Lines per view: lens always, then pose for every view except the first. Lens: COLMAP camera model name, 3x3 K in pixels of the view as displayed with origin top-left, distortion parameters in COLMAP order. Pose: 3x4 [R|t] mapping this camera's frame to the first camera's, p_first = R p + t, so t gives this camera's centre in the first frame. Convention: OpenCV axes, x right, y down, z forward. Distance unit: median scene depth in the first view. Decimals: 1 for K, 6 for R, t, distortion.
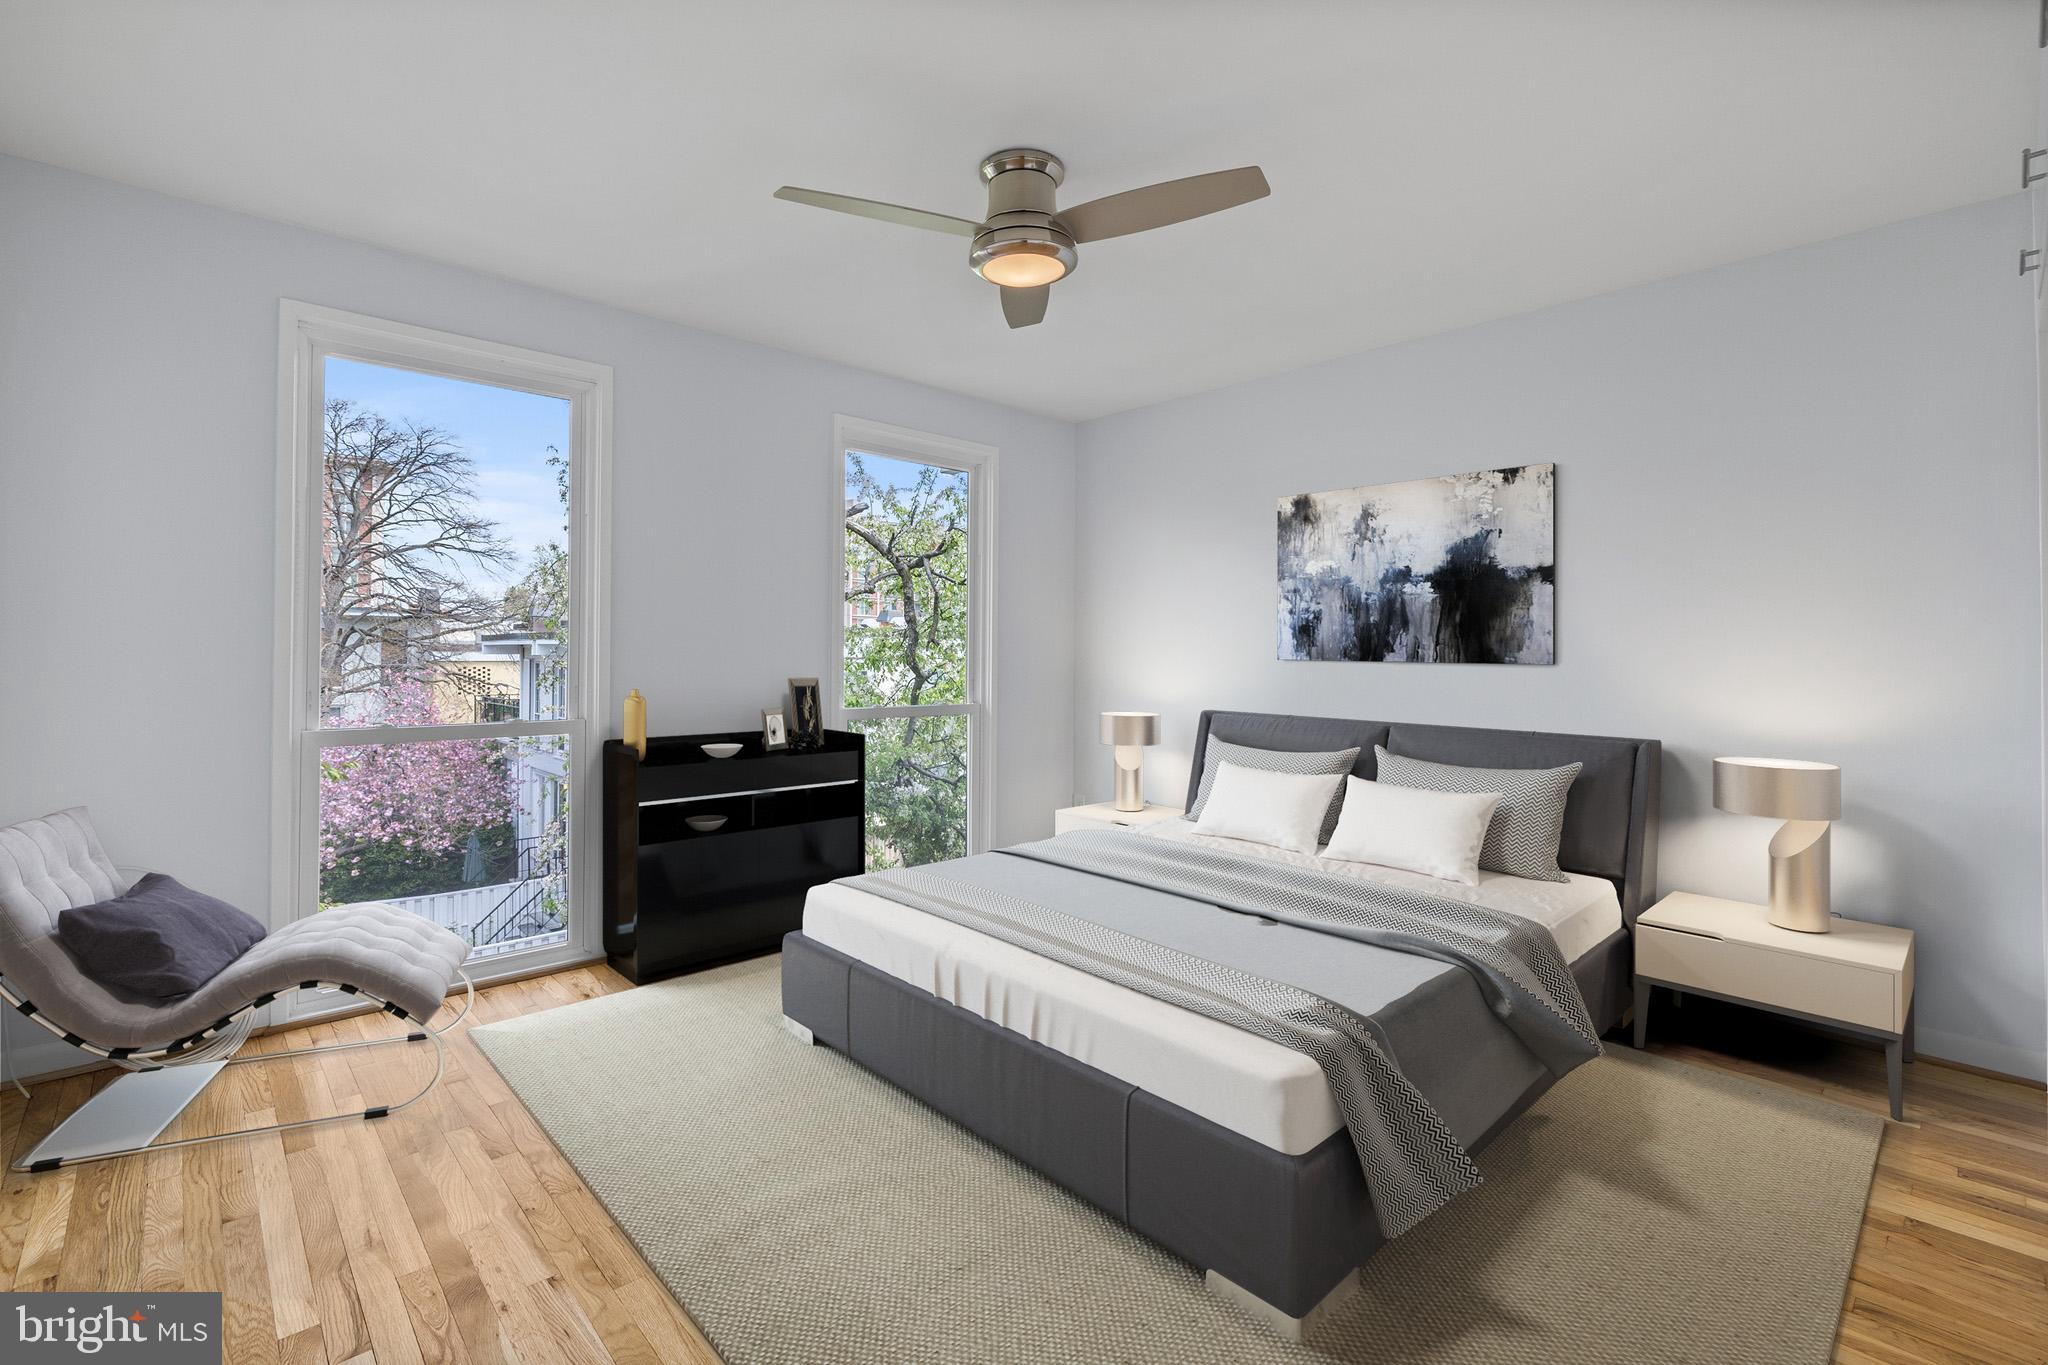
lens RADIAL K [[922.0, 0, 1024.3], [0, 922.0, 645.9], [0, 0, 1]] dist [-0.000477, -0.000044]
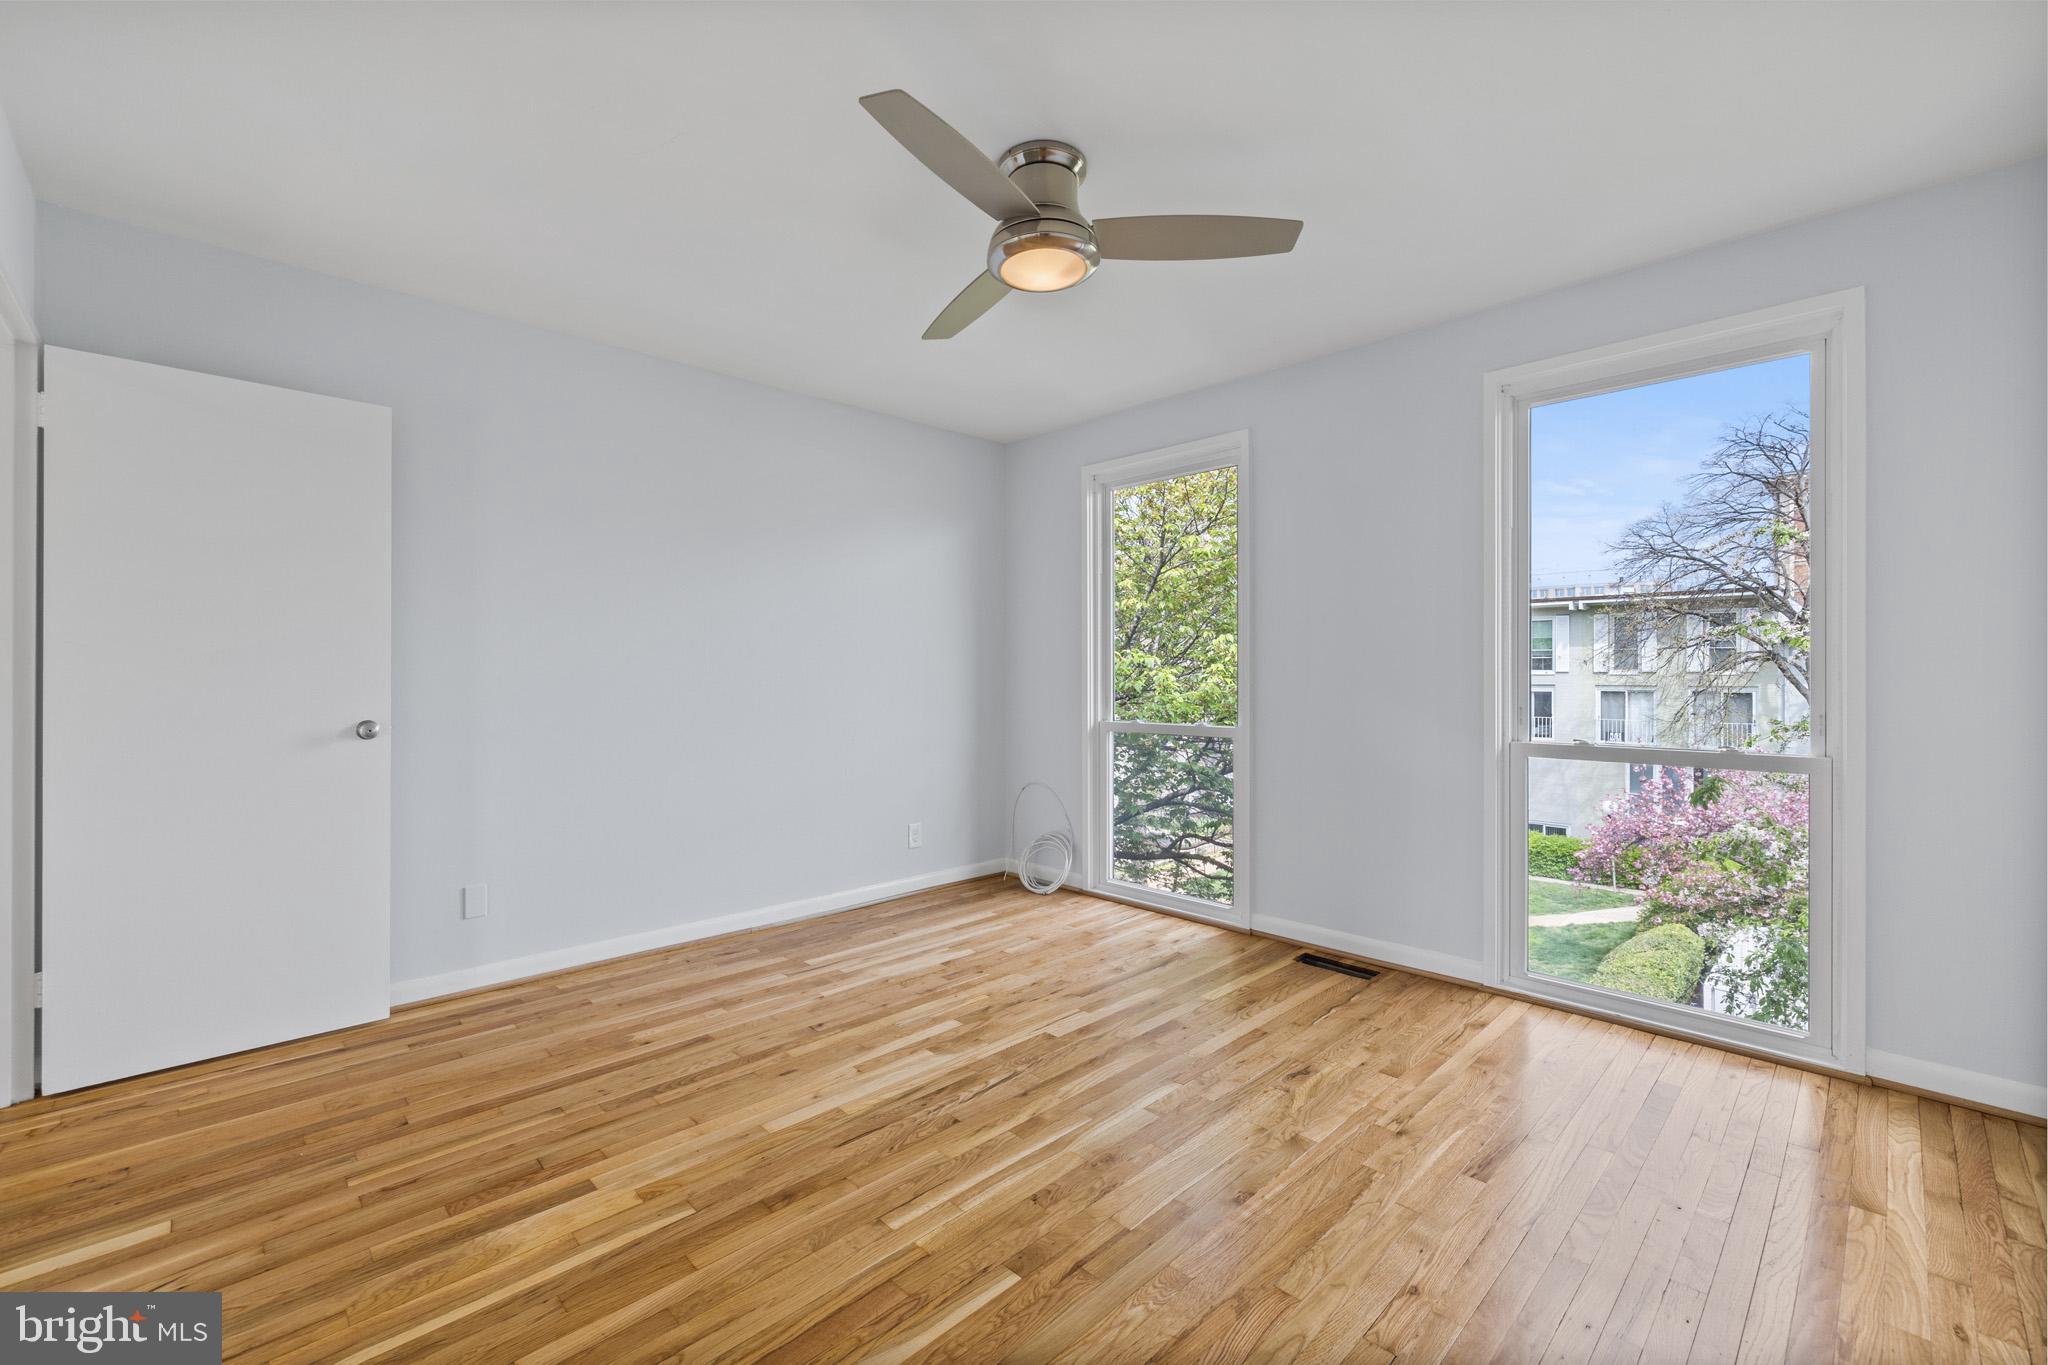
lens RADIAL K [[859.5, 0, 1018.2], [0, 859.5, 668.8], [0, 0, 1]] dist [-0.001817, 0.000190]
pose [[0.018441, -0.011438, -0.999765, 0.890103], [0.004825, 0.999924, -0.011351, 0.021503], [0.999818, -0.004615, 0.018494, 0.960789]]
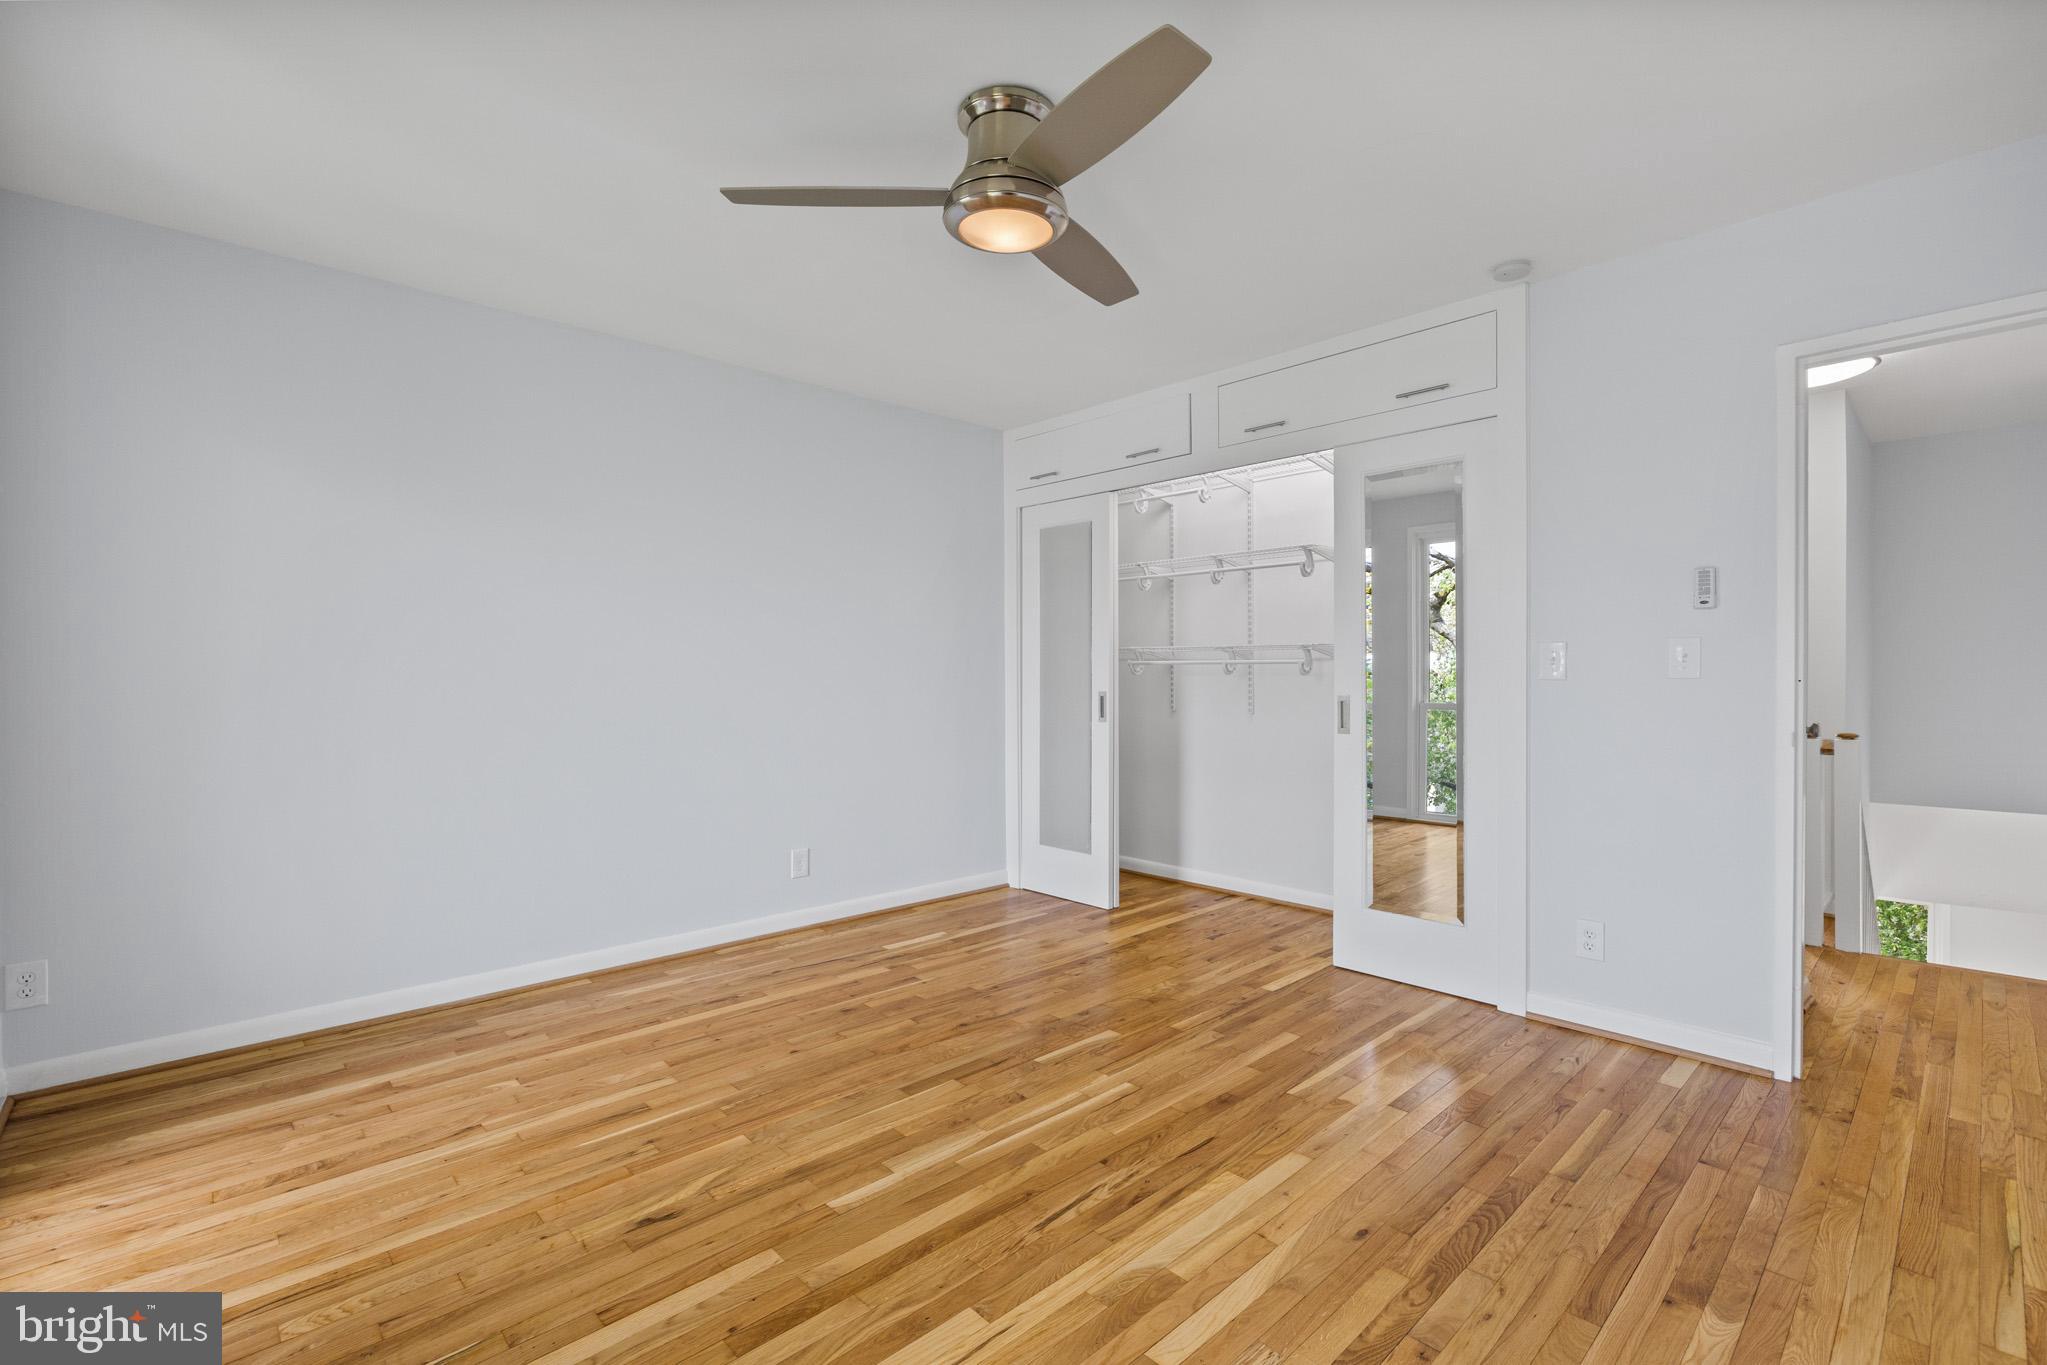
lens RADIAL K [[904.2, 0, 1023.5], [0, 904.2, 682.5], [0, 0, 1]] dist [0.000377, 0.000186]
pose [[-0.012279, -0.020147, 0.999722, -0.874037], [-0.002837, 0.999794, 0.020113, 0.005579], [-0.999921, -0.002589, -0.012334, 0.999915]]
